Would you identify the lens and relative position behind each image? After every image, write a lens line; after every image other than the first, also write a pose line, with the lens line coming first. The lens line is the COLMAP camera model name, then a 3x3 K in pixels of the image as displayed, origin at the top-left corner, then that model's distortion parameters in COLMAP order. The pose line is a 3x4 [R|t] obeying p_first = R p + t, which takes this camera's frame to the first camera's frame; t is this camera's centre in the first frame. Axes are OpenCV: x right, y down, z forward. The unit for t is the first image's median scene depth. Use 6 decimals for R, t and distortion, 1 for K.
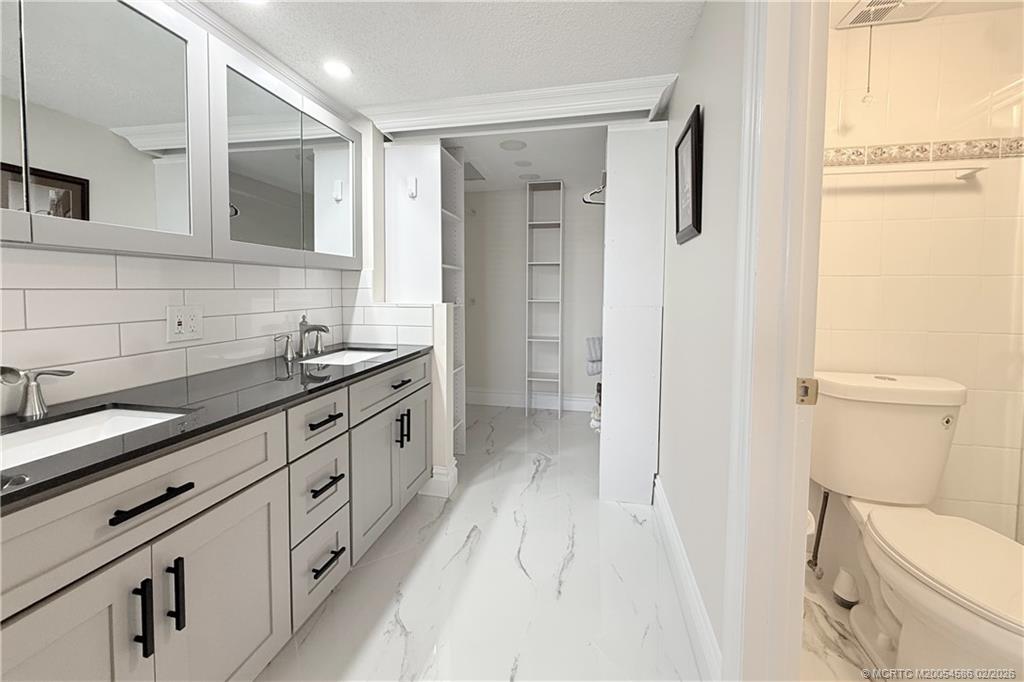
lens RADIAL K [[406.7, 0, 510.9], [0, 406.7, 310.8], [0, 0, 1]] dist [-0.000705, -0.000003]
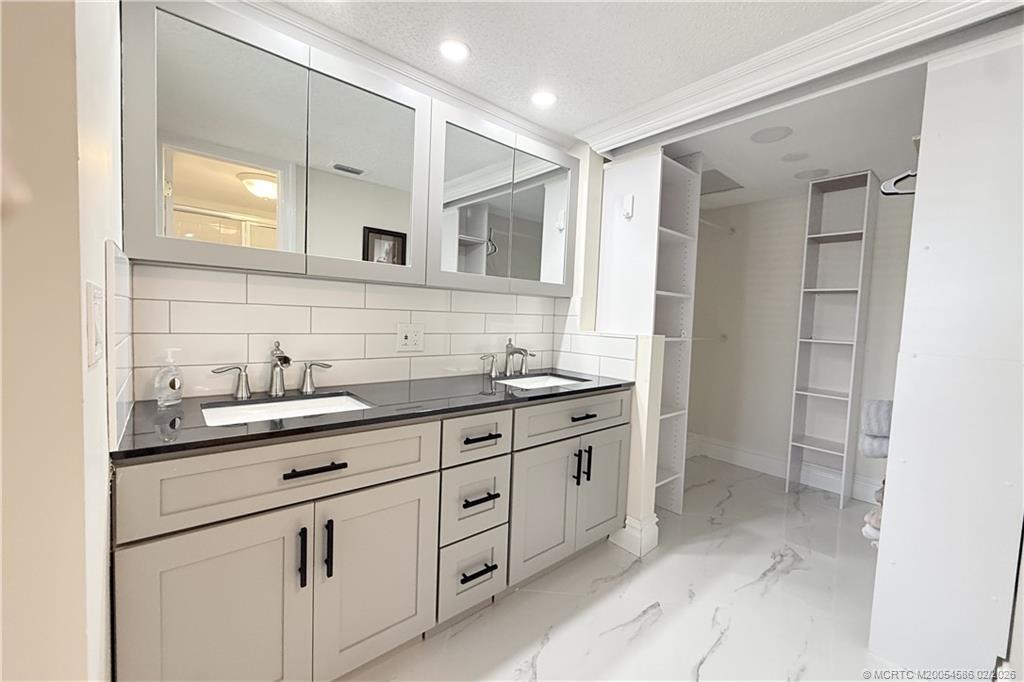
lens RADIAL K [[407.1, 0, 512.0], [0, 407.1, 341.0], [0, 0, 1]] dist [0.000276, -0.000080]
pose [[0.788554, 0.062665, -0.611764, 0.141870], [-0.066509, 0.997650, 0.016464, -0.000232], [0.611358, 0.027705, 0.790869, 0.132246]]
